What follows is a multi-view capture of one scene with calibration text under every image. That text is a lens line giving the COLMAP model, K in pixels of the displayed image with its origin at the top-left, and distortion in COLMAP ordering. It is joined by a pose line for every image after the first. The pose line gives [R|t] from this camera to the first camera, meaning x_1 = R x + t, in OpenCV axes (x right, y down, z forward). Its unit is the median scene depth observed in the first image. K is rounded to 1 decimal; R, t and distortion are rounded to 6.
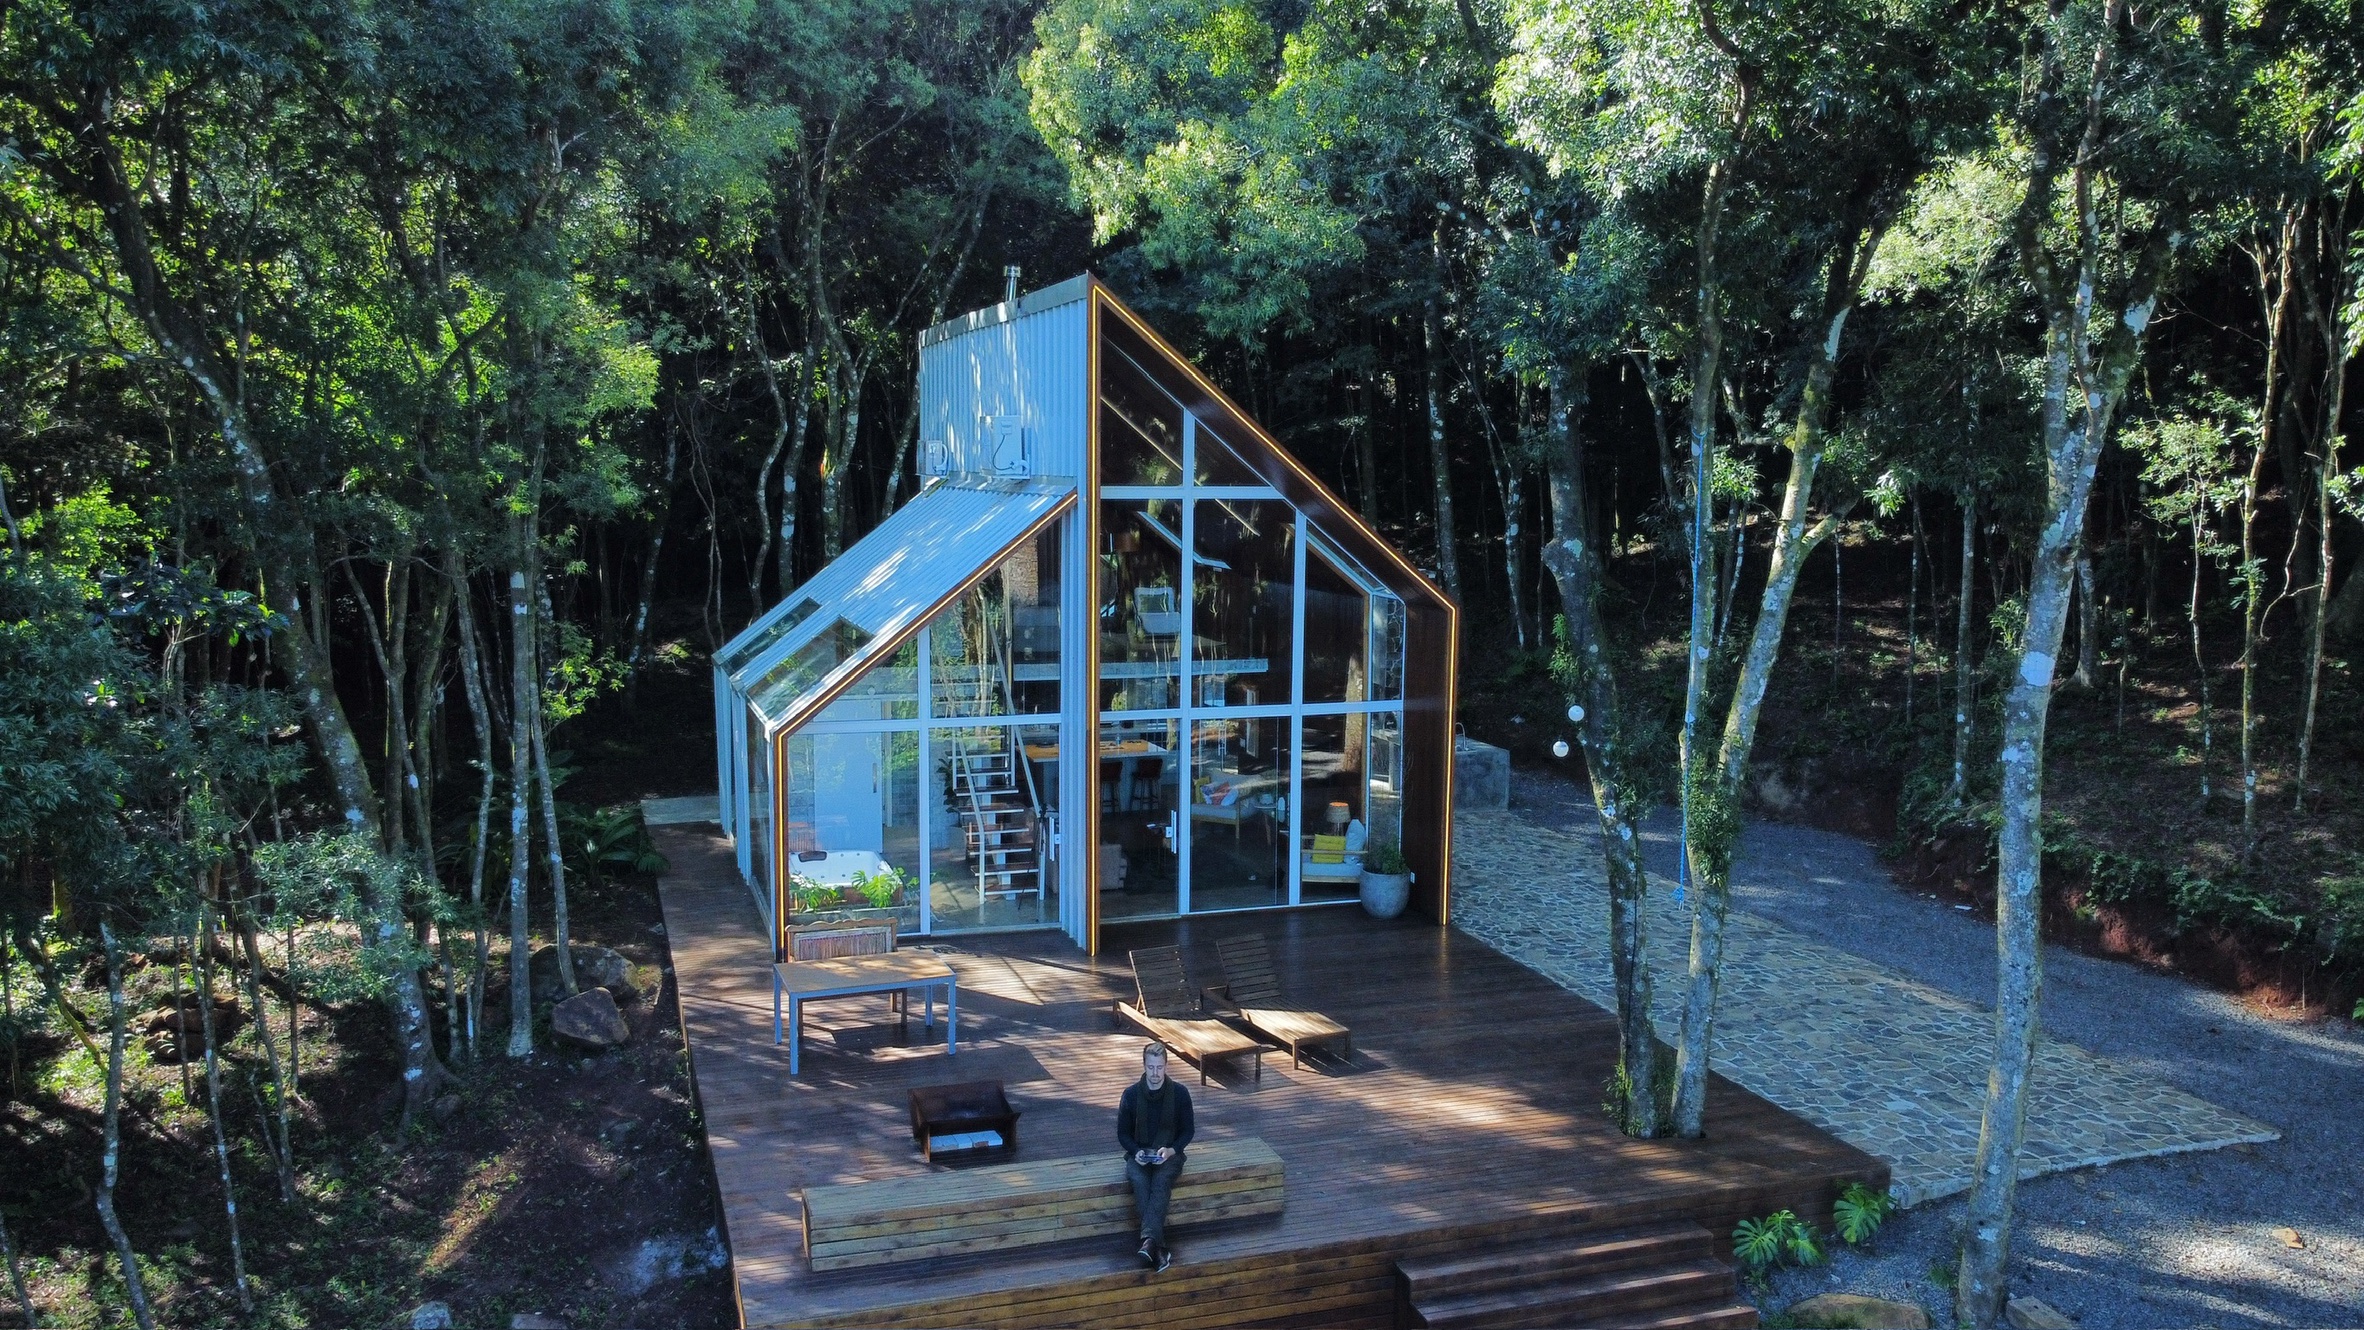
lens RADIAL K [[1763.9, 0, 1177.9], [0, 1763.9, 671.3], [0, 0, 1]] dist [-0.015214, 0.003792]
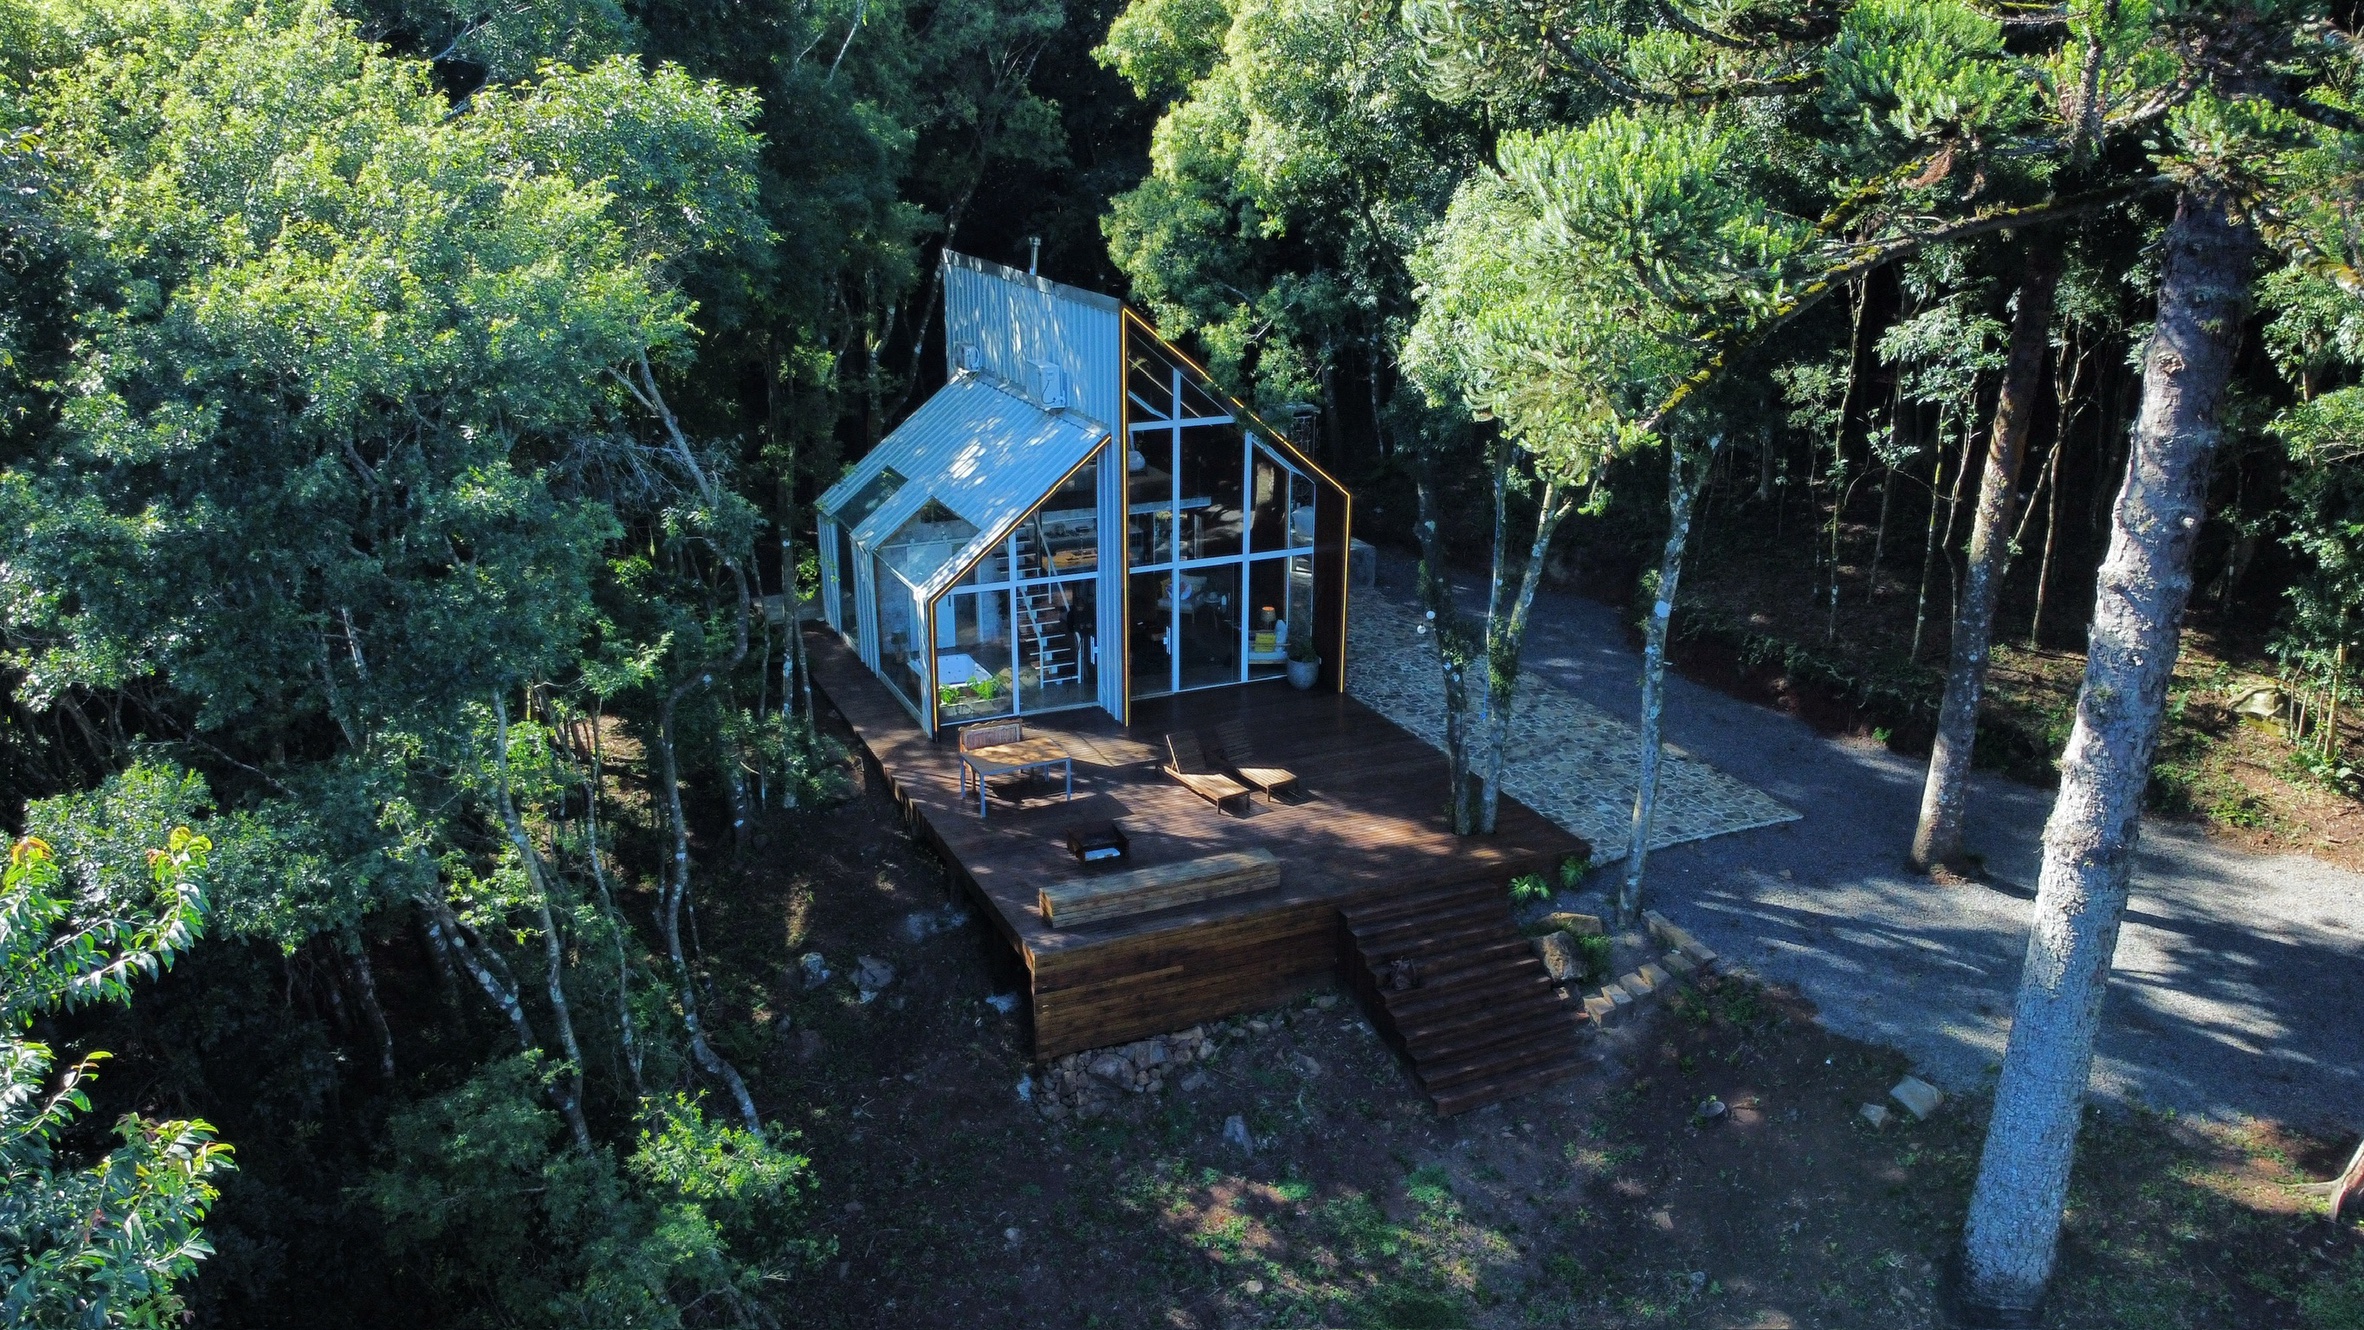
lens RADIAL K [[1763.9, 0, 1184.3], [0, 1763.9, 661.1], [0, 0, 1]] dist [-0.015214, 0.003792]
pose [[0.994868, -0.035028, 0.094928, -0.166632], [0.015331, 0.979520, 0.200762, -0.245973], [-0.100016, -0.198276, 0.975030, -0.627355]]
